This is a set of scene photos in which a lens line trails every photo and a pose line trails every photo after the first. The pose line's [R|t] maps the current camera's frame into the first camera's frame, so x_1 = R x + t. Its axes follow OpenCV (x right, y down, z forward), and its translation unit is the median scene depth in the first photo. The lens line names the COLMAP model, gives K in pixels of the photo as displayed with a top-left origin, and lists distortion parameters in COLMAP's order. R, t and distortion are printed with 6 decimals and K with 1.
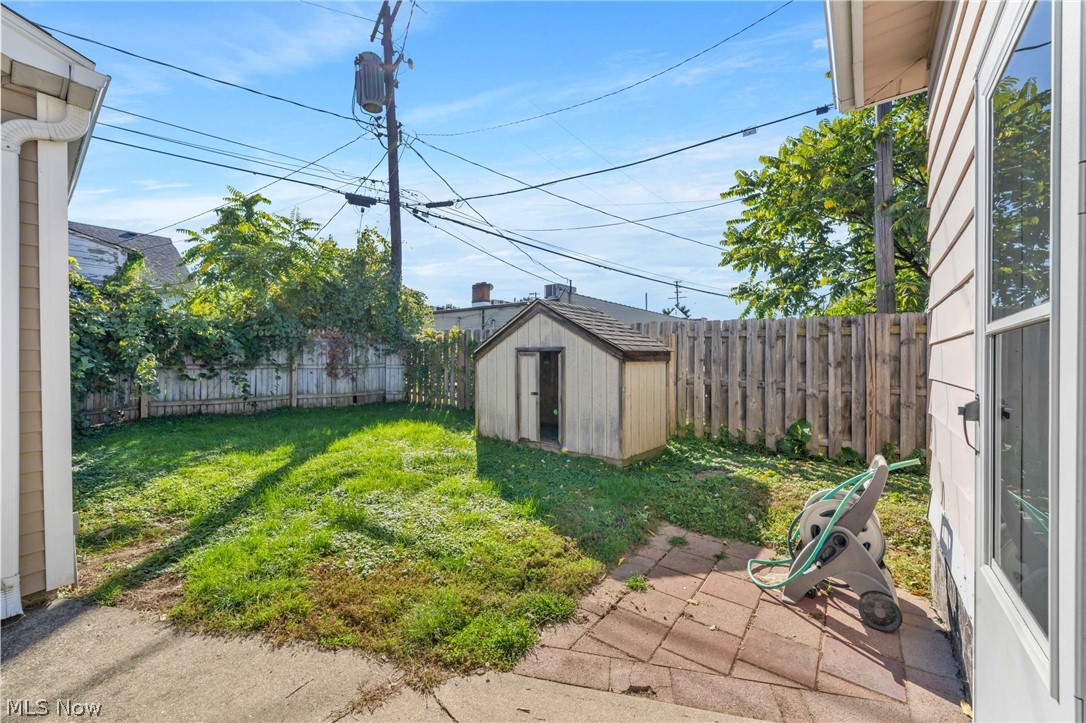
lens RADIAL K [[442.3, 0, 545.0], [0, 442.3, 346.7], [0, 0, 1]] dist [-0.000794, -0.000107]
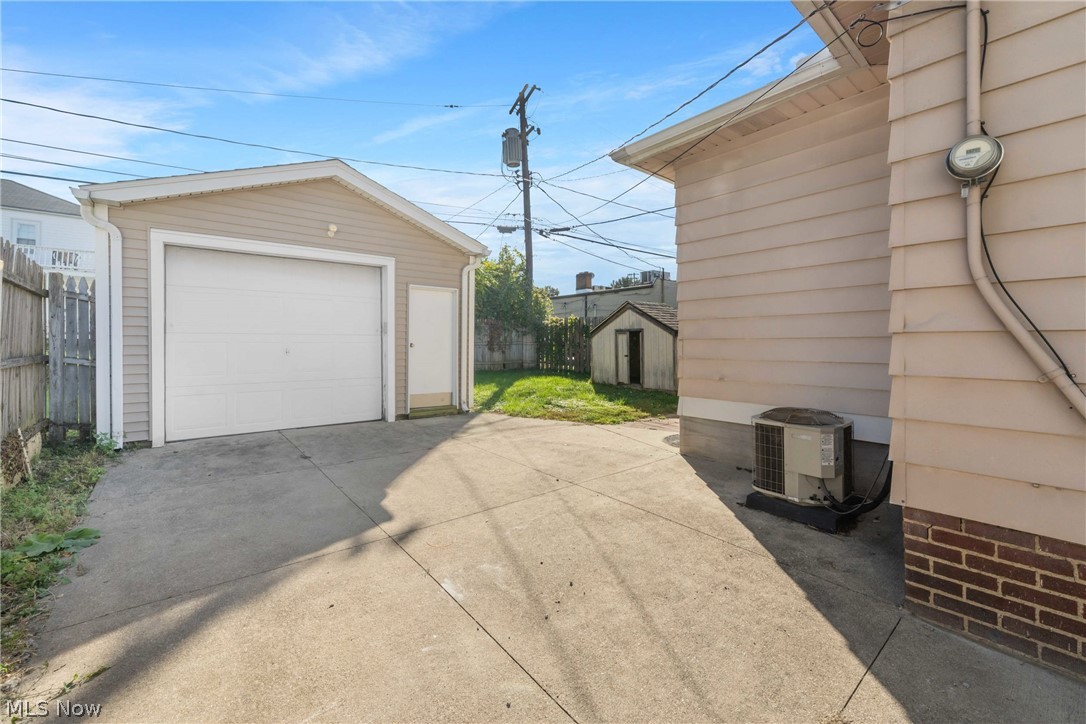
lens RADIAL K [[442.3, 0, 545.0], [0, 442.3, 347.2], [0, 0, 1]] dist [-0.000794, -0.000107]
pose [[0.975305, -0.005886, -0.220783, 0.026047], [0.015798, 0.998944, 0.043153, -0.003892], [0.220296, -0.045575, 0.974368, -0.406524]]
